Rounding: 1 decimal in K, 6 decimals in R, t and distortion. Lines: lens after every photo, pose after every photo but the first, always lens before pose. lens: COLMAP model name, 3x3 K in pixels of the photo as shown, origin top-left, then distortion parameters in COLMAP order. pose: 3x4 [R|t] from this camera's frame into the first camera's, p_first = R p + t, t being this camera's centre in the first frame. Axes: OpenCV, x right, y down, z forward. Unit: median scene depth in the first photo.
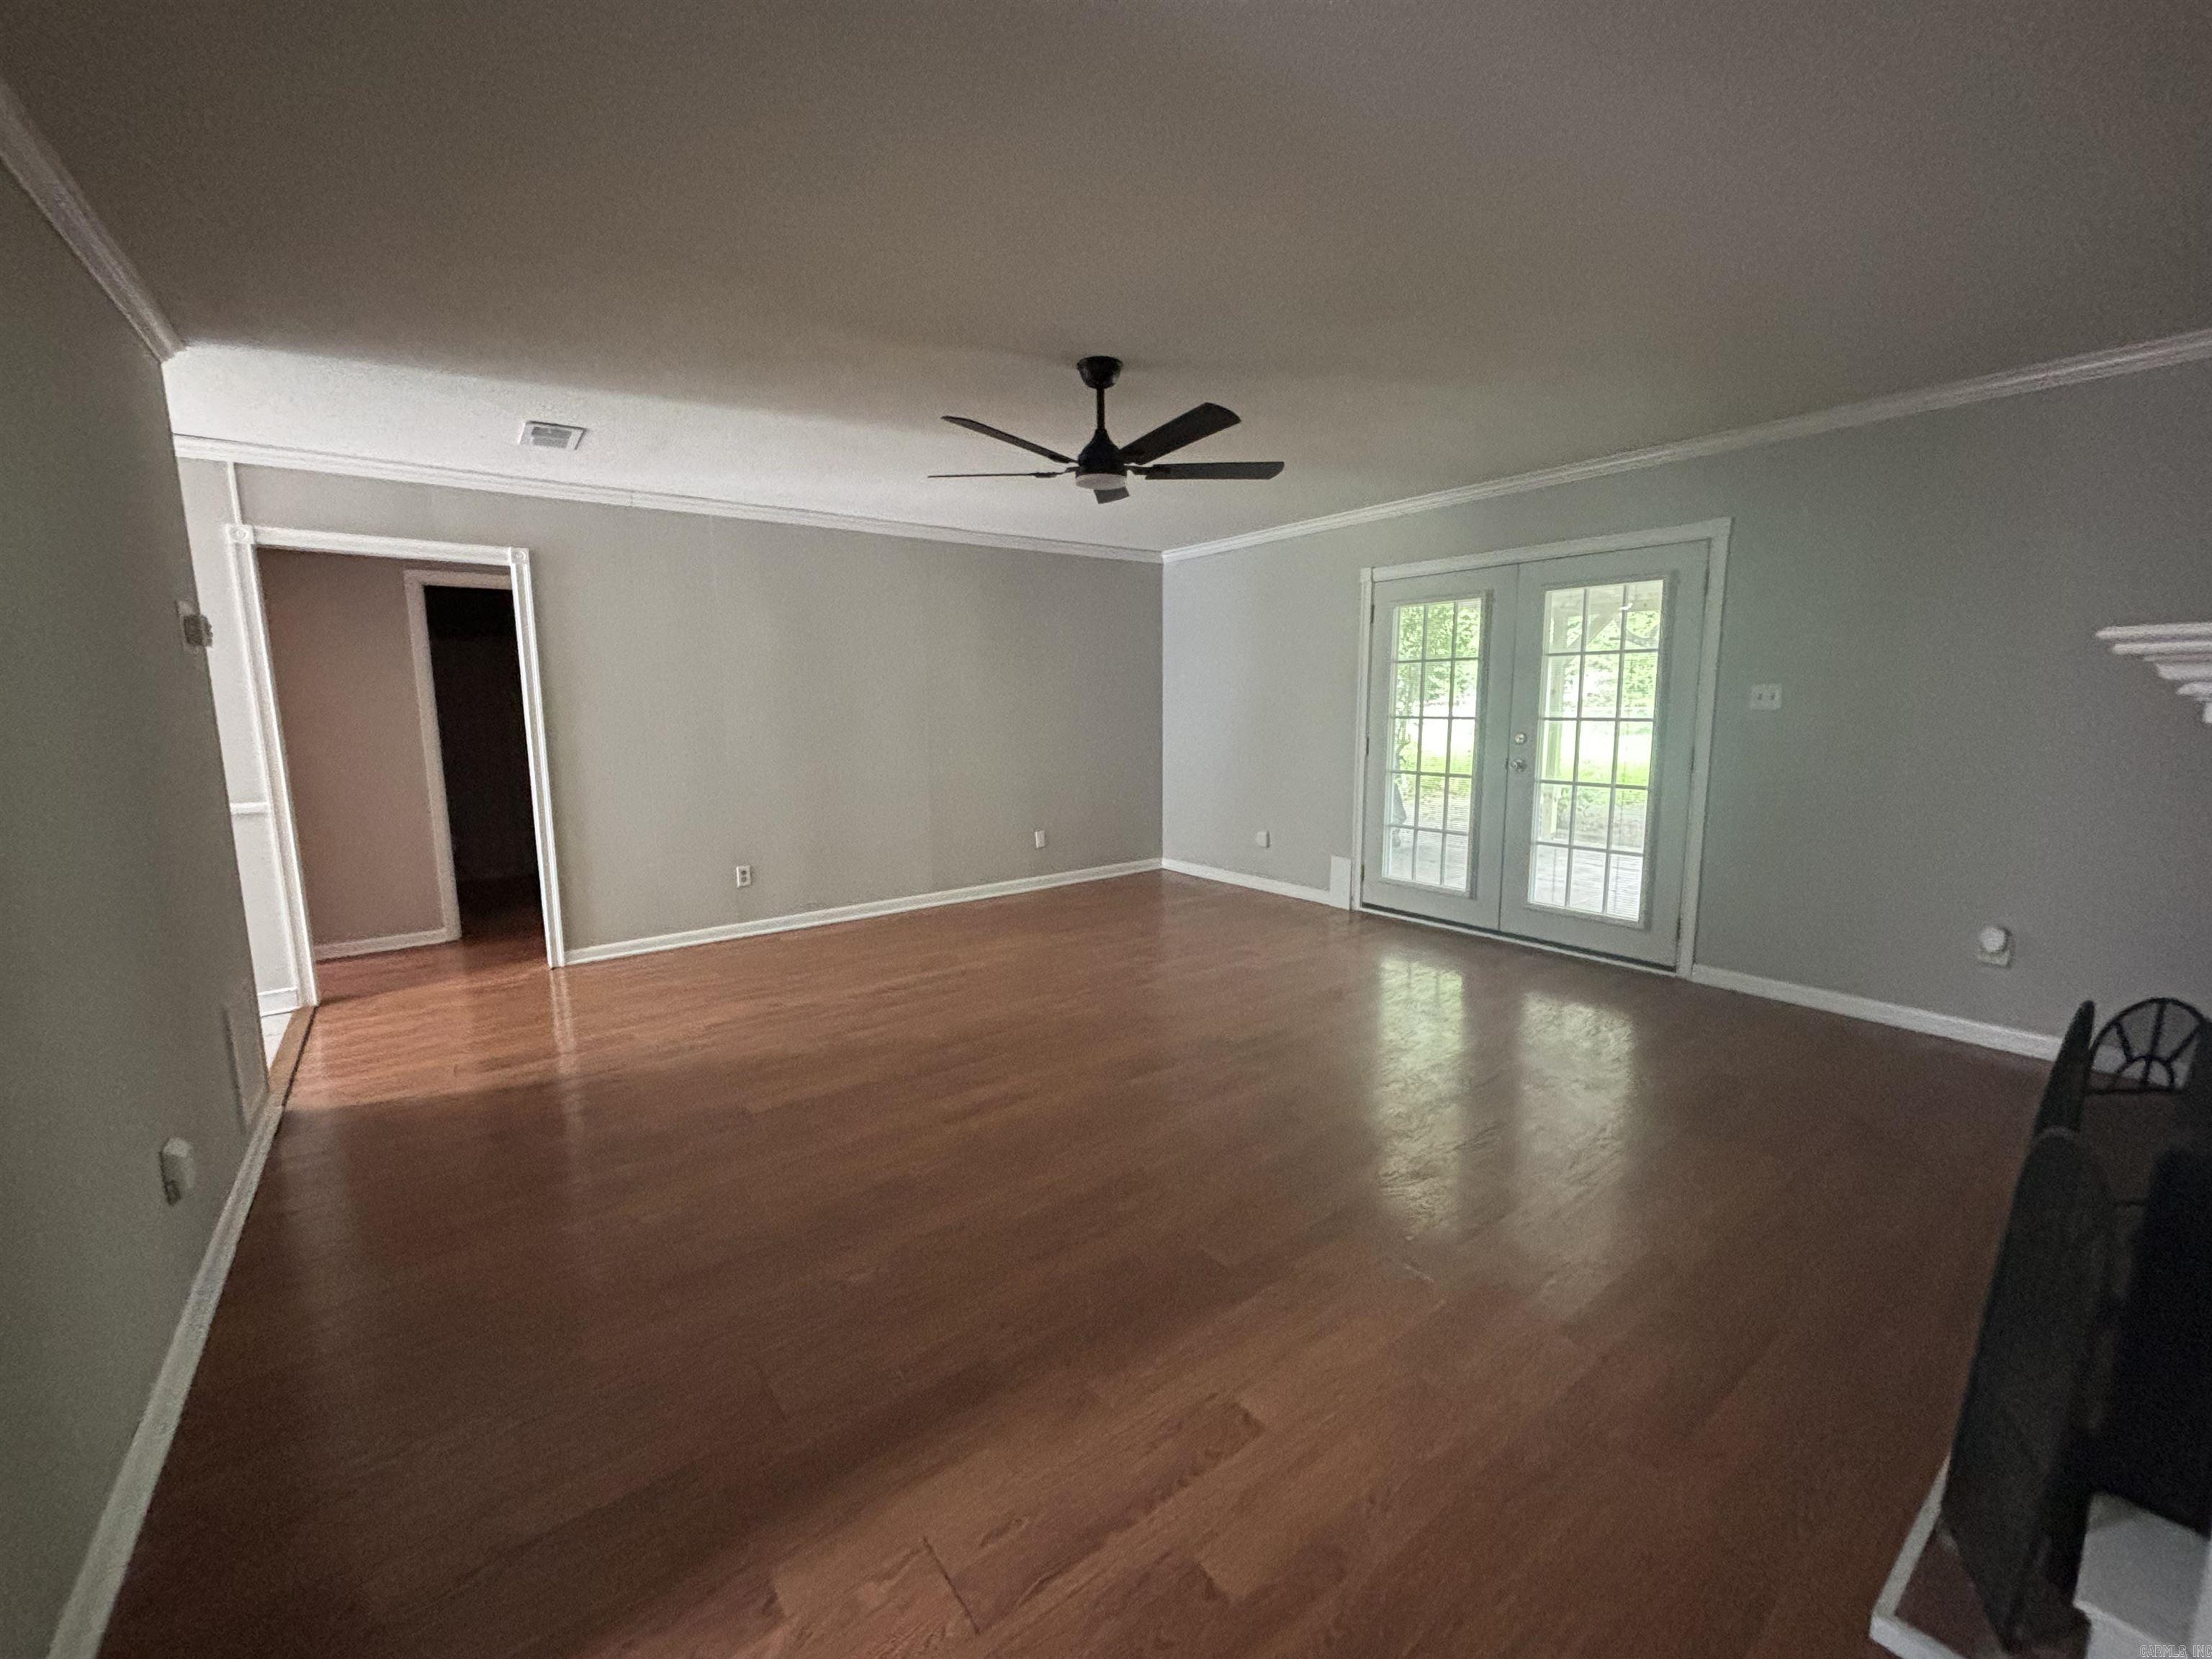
lens RADIAL K [[897.0, 0, 1107.3], [0, 897.0, 822.8], [0, 0, 1]] dist [-0.004162, 0.002814]
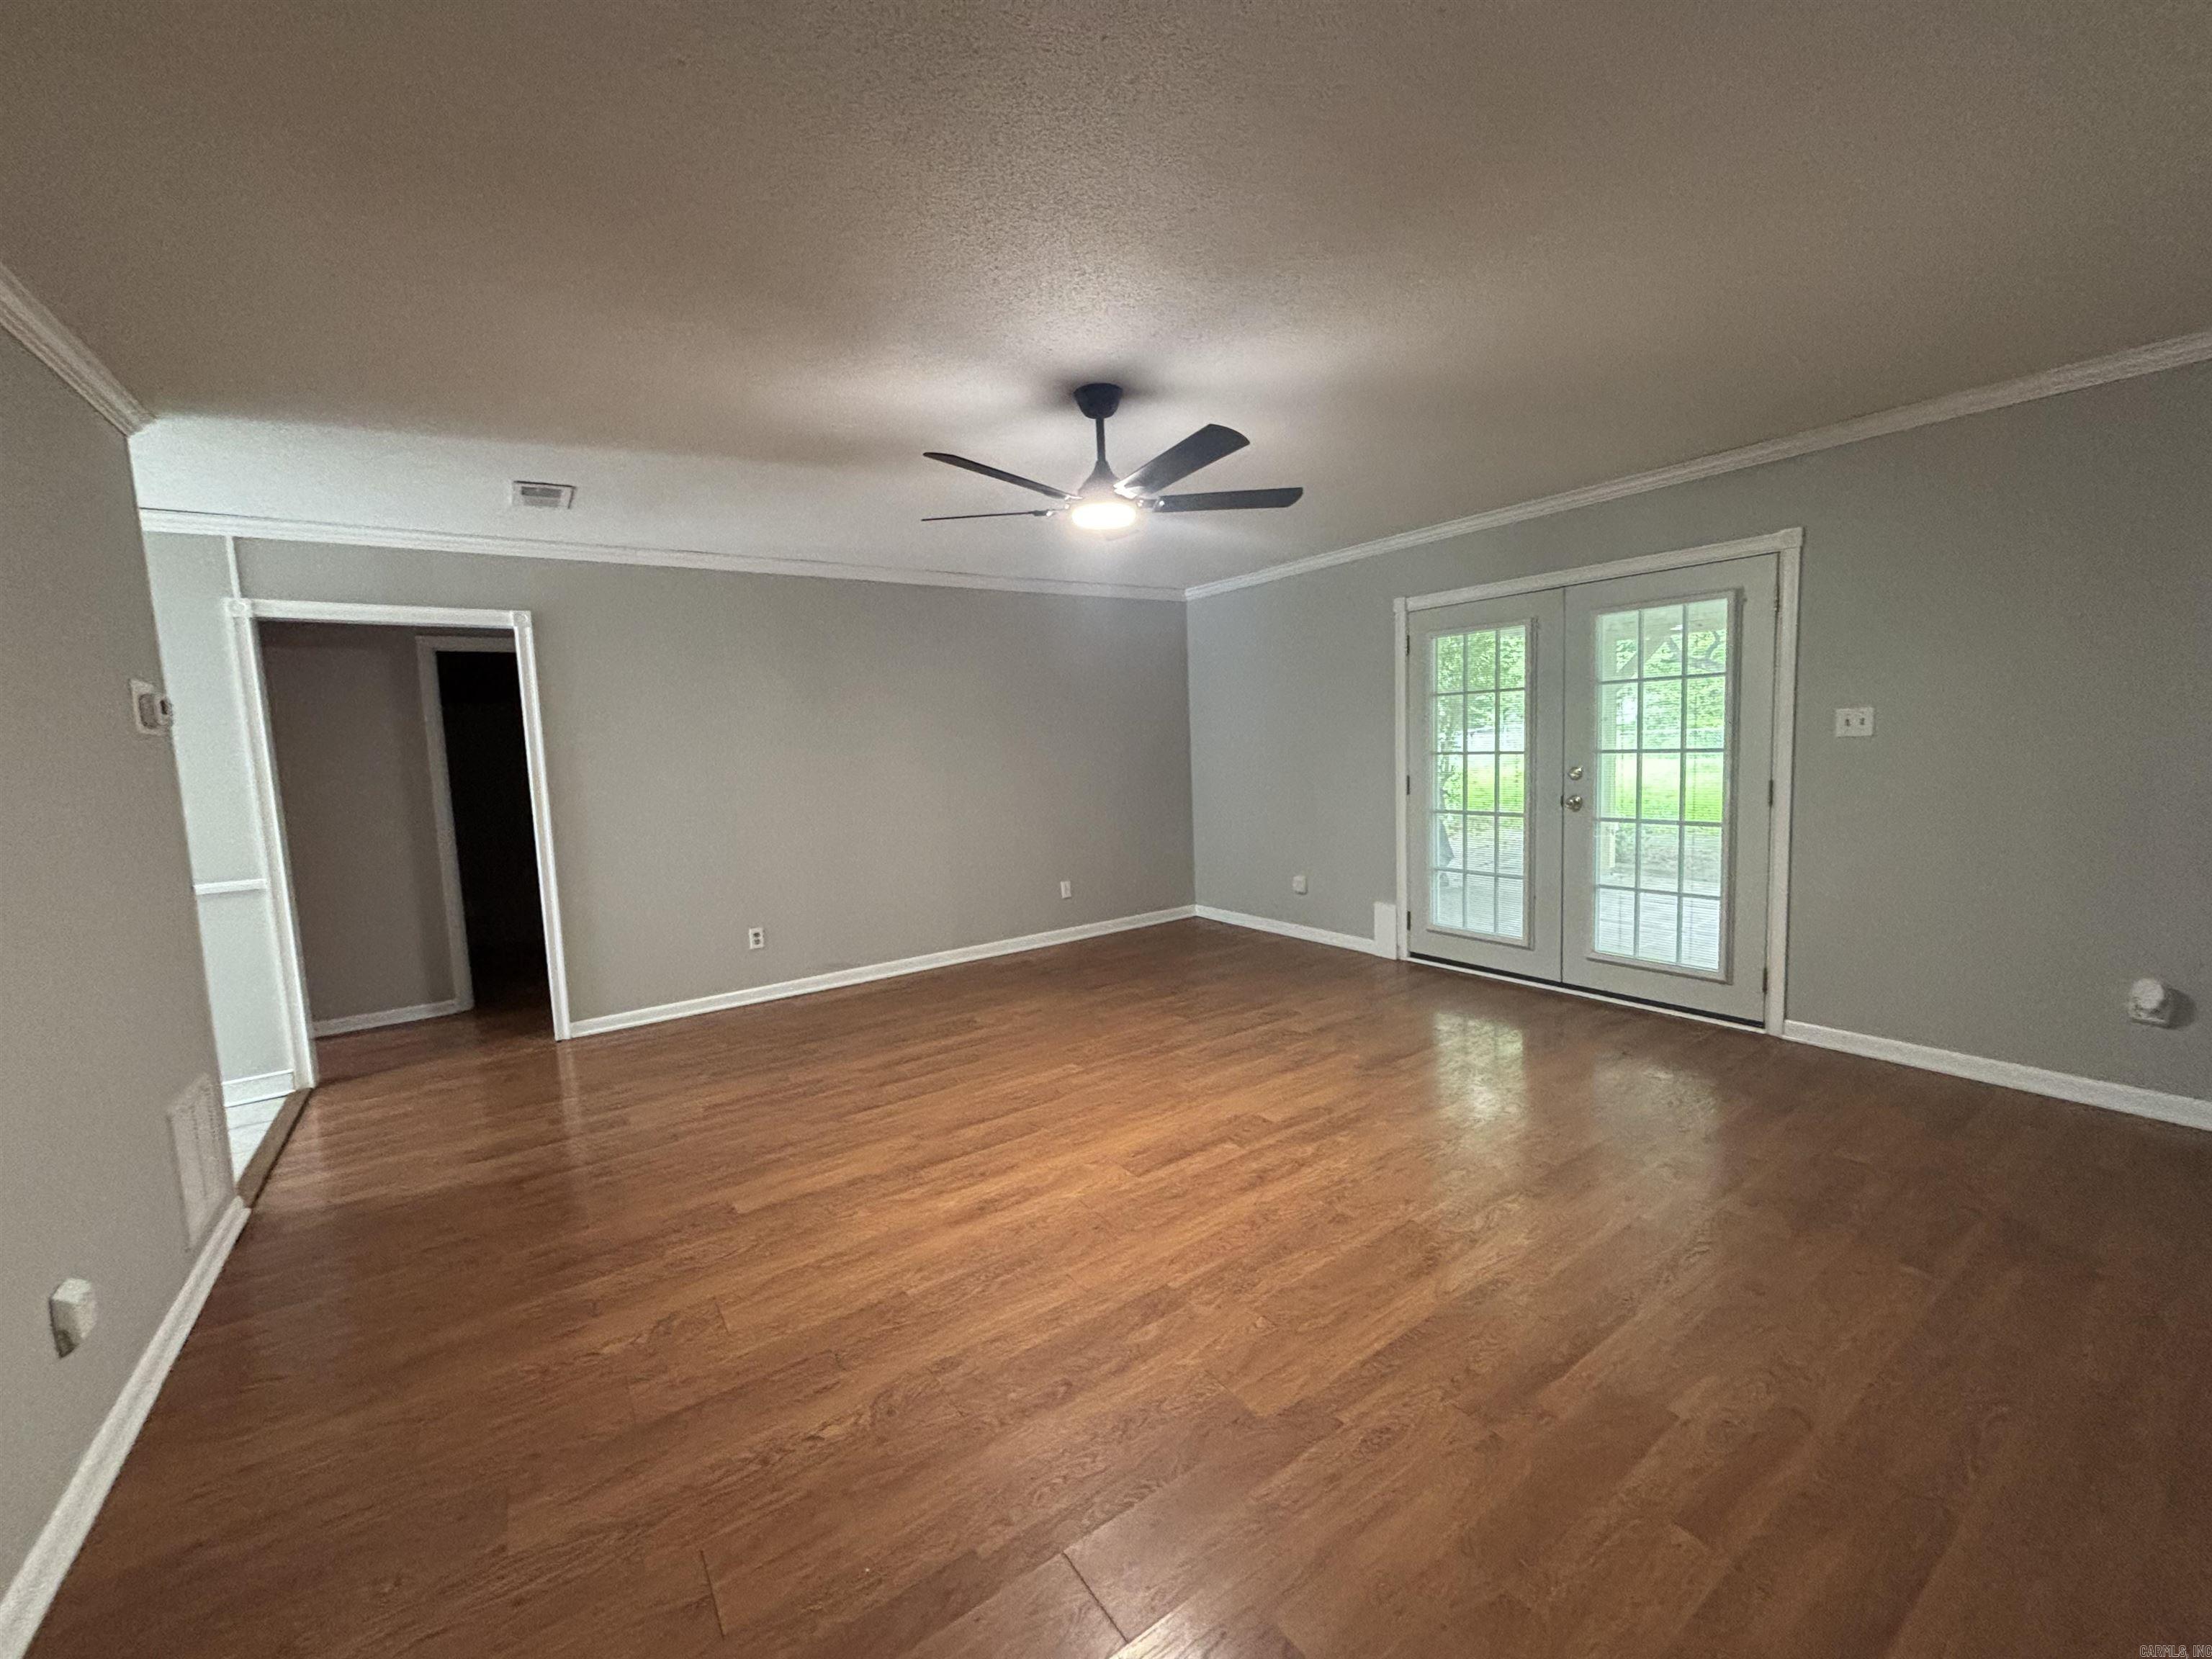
lens RADIAL K [[897.0, 0, 1106.9], [0, 897.0, 821.7], [0, 0, 1]] dist [-0.004162, 0.002814]
pose [[0.998594, -0.026993, -0.045622, 0.021457], [0.025050, 0.998777, -0.042629, -0.019242], [0.046717, 0.041426, 0.998049, 0.064205]]
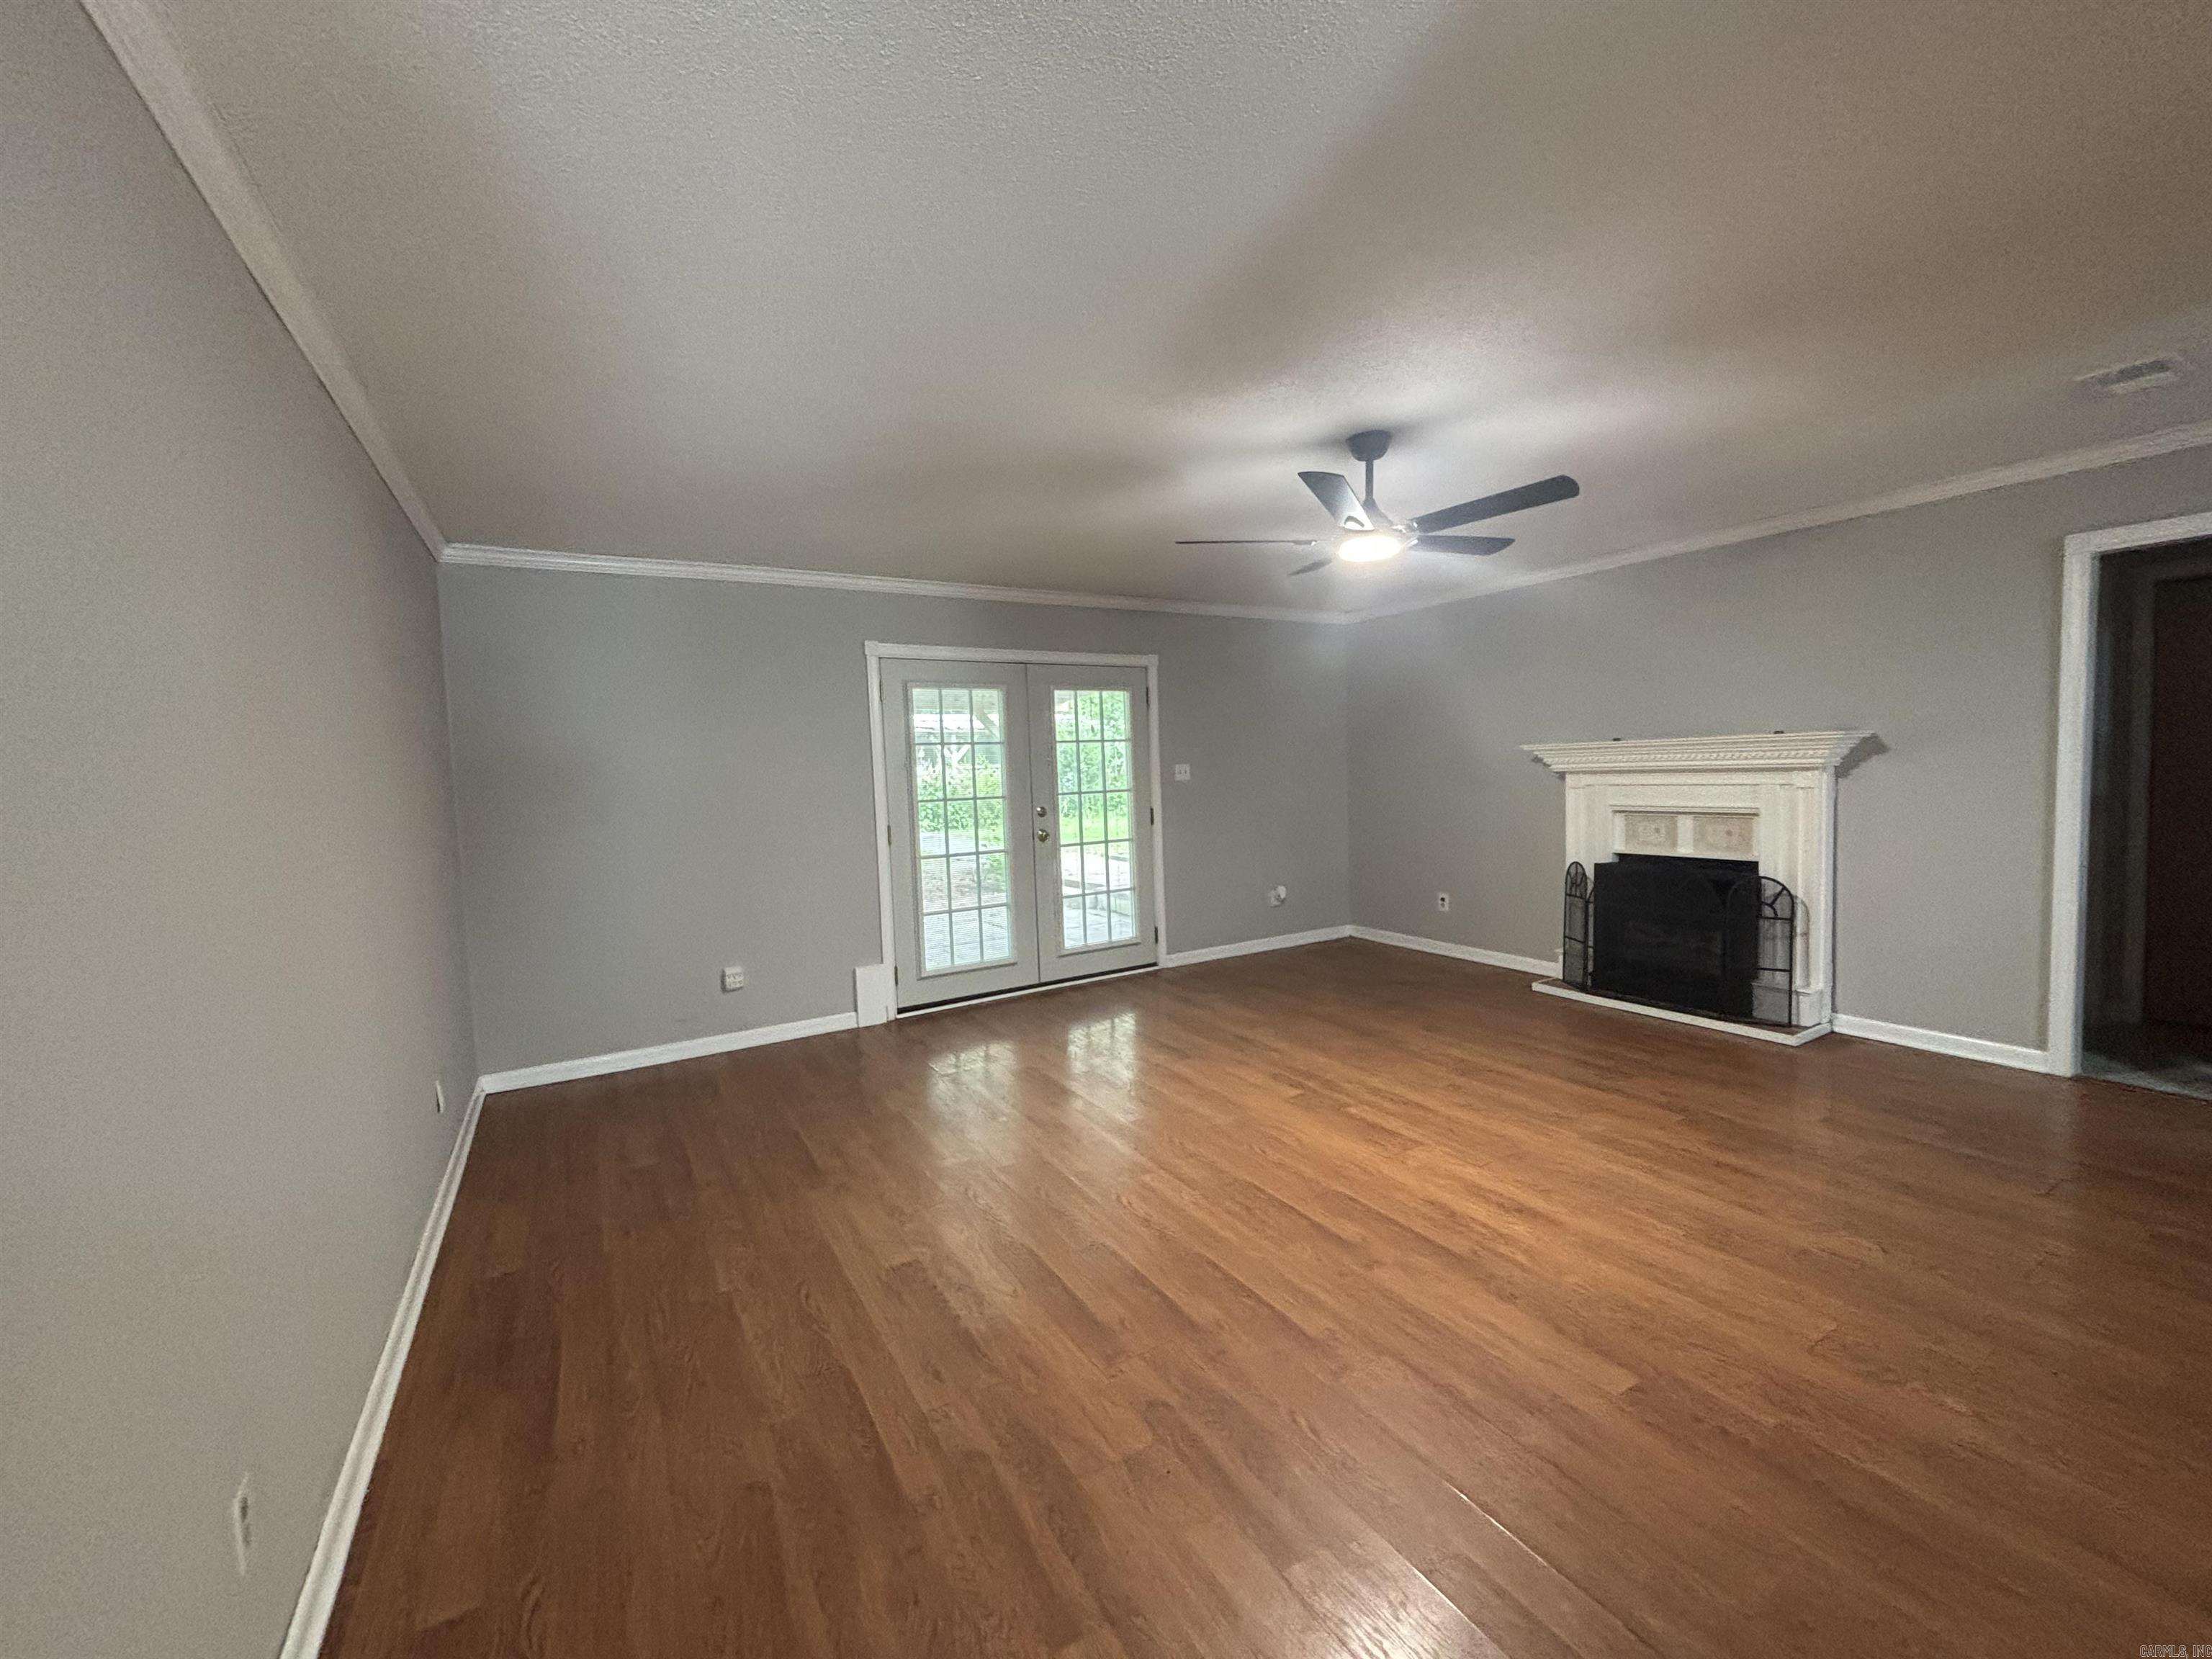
lens RADIAL K [[897.0, 0, 1096.6], [0, 897.0, 826.1], [0, 0, 1]] dist [-0.004162, 0.002814]
pose [[0.111067, -0.058601, 0.992084, -0.778083], [0.169691, 0.984719, 0.039169, -0.124787], [-0.979219, 0.163997, 0.119314, 0.904238]]
